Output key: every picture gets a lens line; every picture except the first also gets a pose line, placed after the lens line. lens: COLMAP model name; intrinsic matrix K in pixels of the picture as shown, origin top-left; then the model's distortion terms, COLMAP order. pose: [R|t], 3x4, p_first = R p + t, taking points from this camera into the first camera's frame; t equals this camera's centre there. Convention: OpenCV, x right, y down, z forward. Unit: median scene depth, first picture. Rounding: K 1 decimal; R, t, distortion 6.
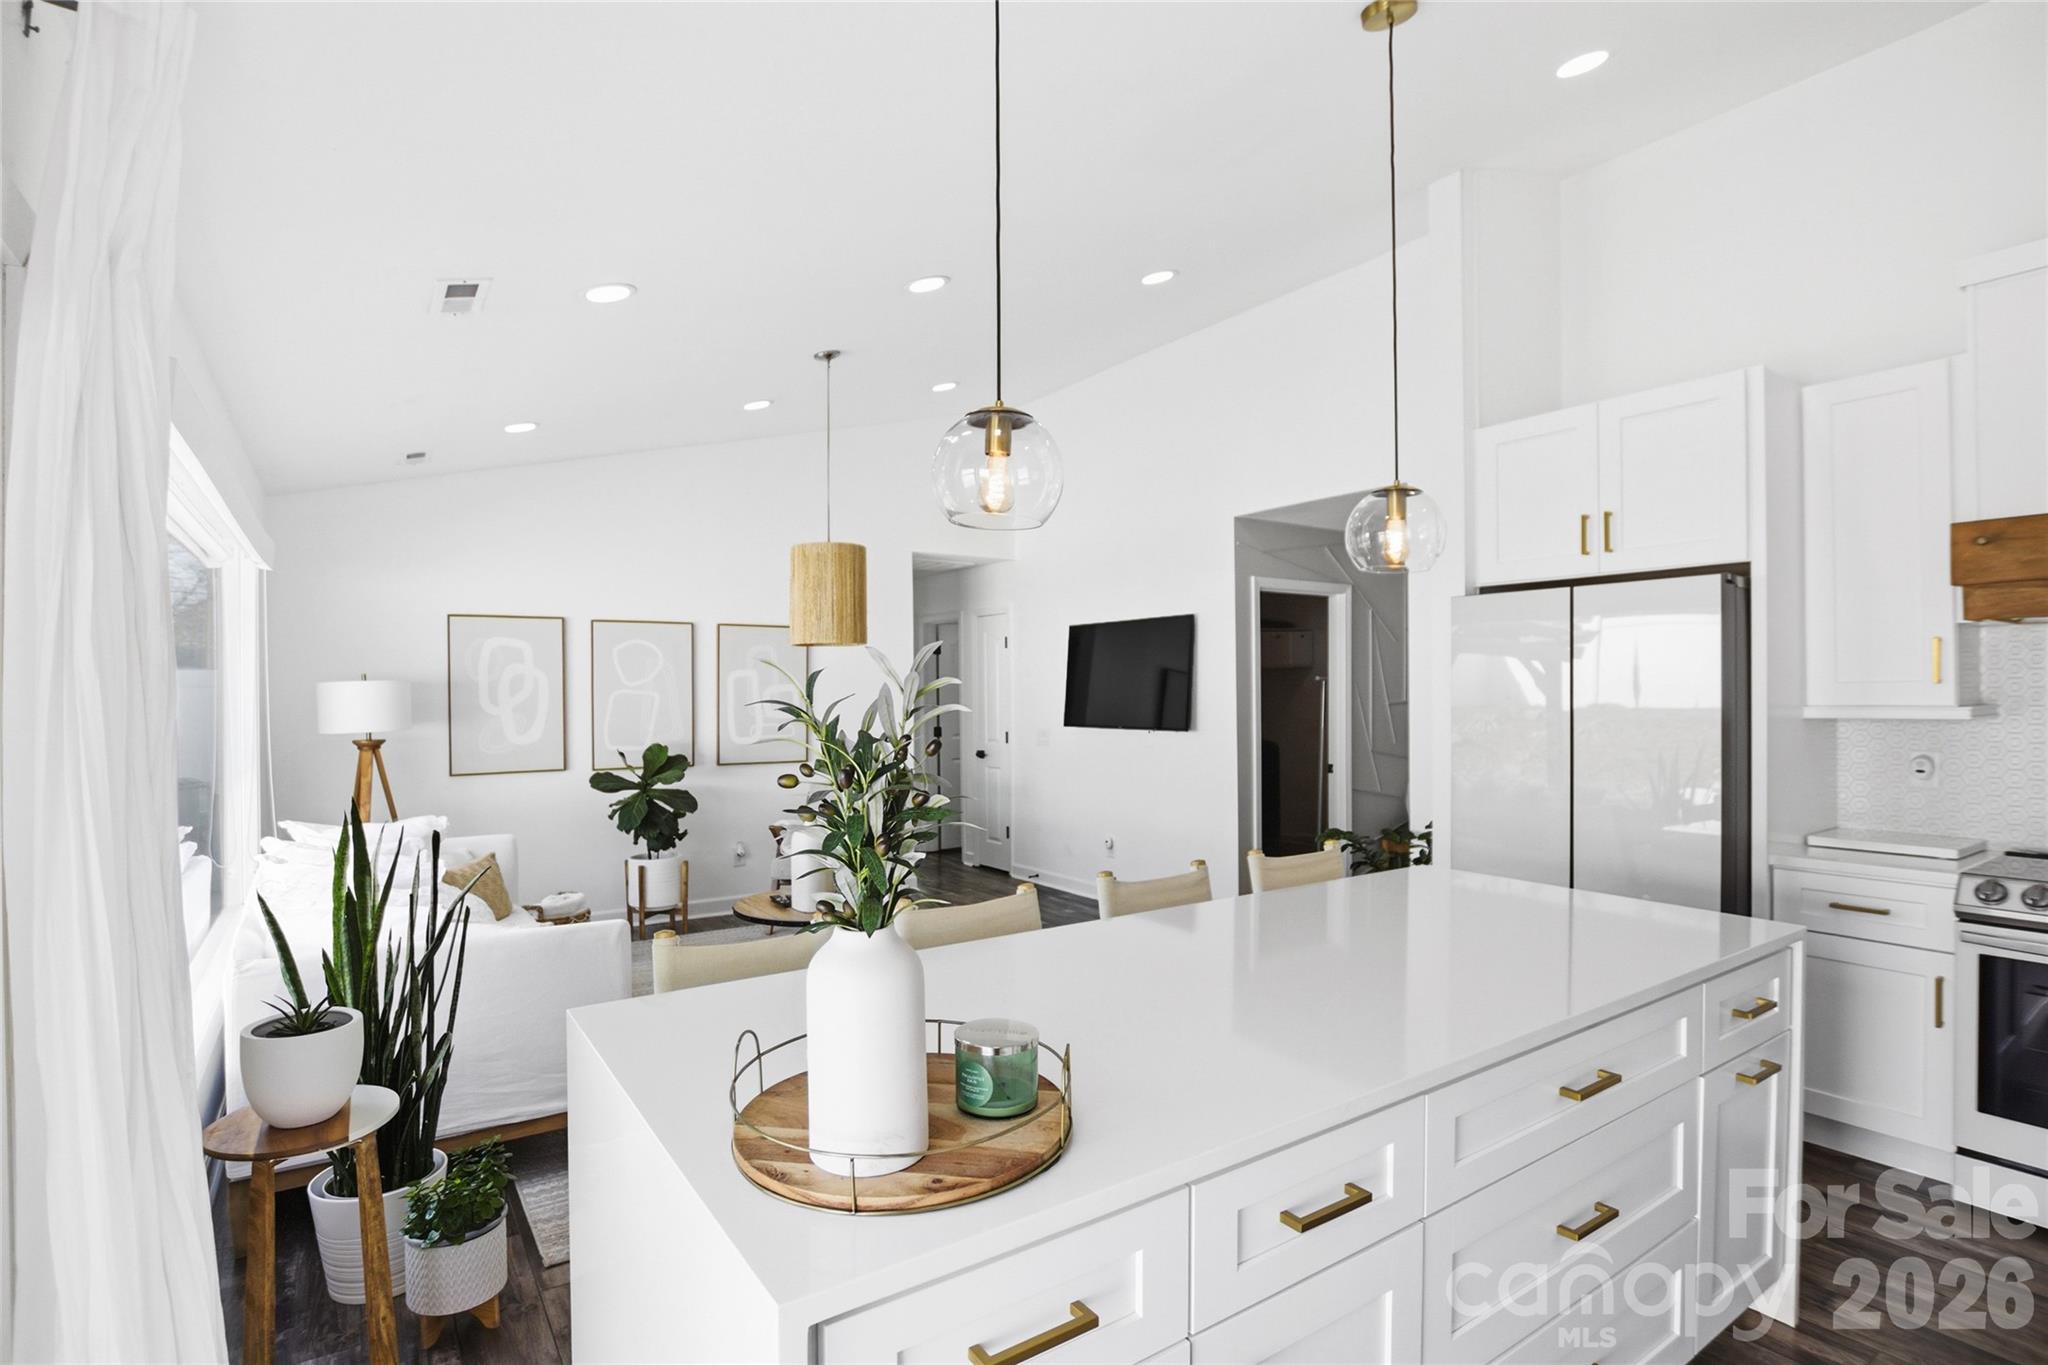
lens RADIAL K [[1006.8, 0, 1028.3], [0, 1006.8, 703.7], [0, 0, 1]] dist [-0.024792, 0.000167]
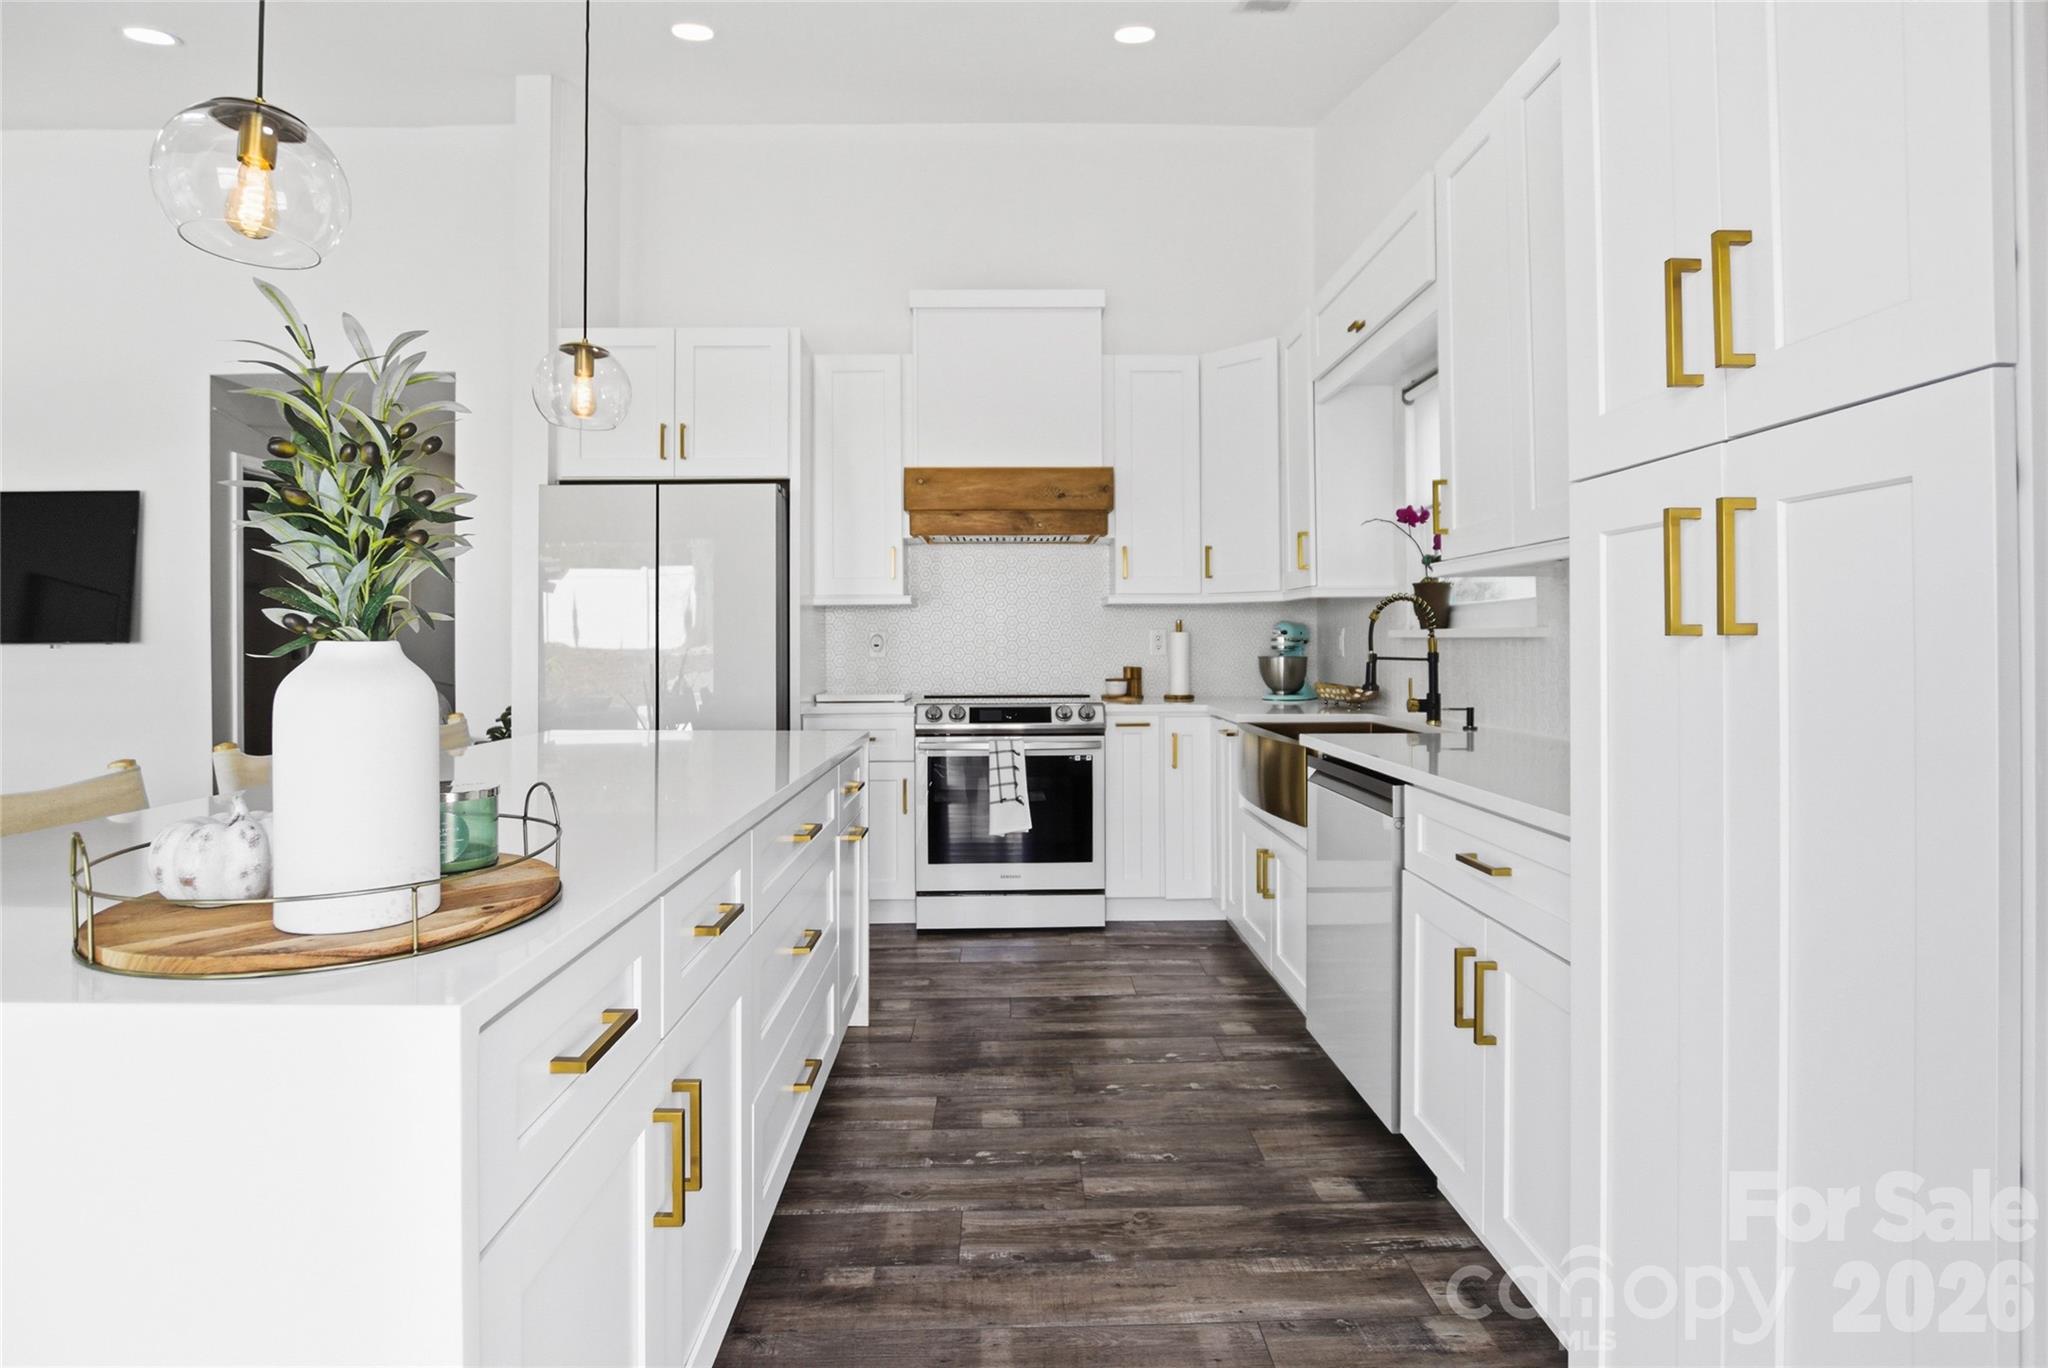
lens RADIAL K [[1015.4, 0, 1018.2], [0, 1015.4, 659.6], [0, 0, 1]] dist [-0.035469, 0.008527]
pose [[0.550196, -0.007719, 0.835000, -0.216822], [0.007915, 0.999961, 0.004028, 0.091667], [-0.834998, 0.004393, 0.550235, 0.031723]]
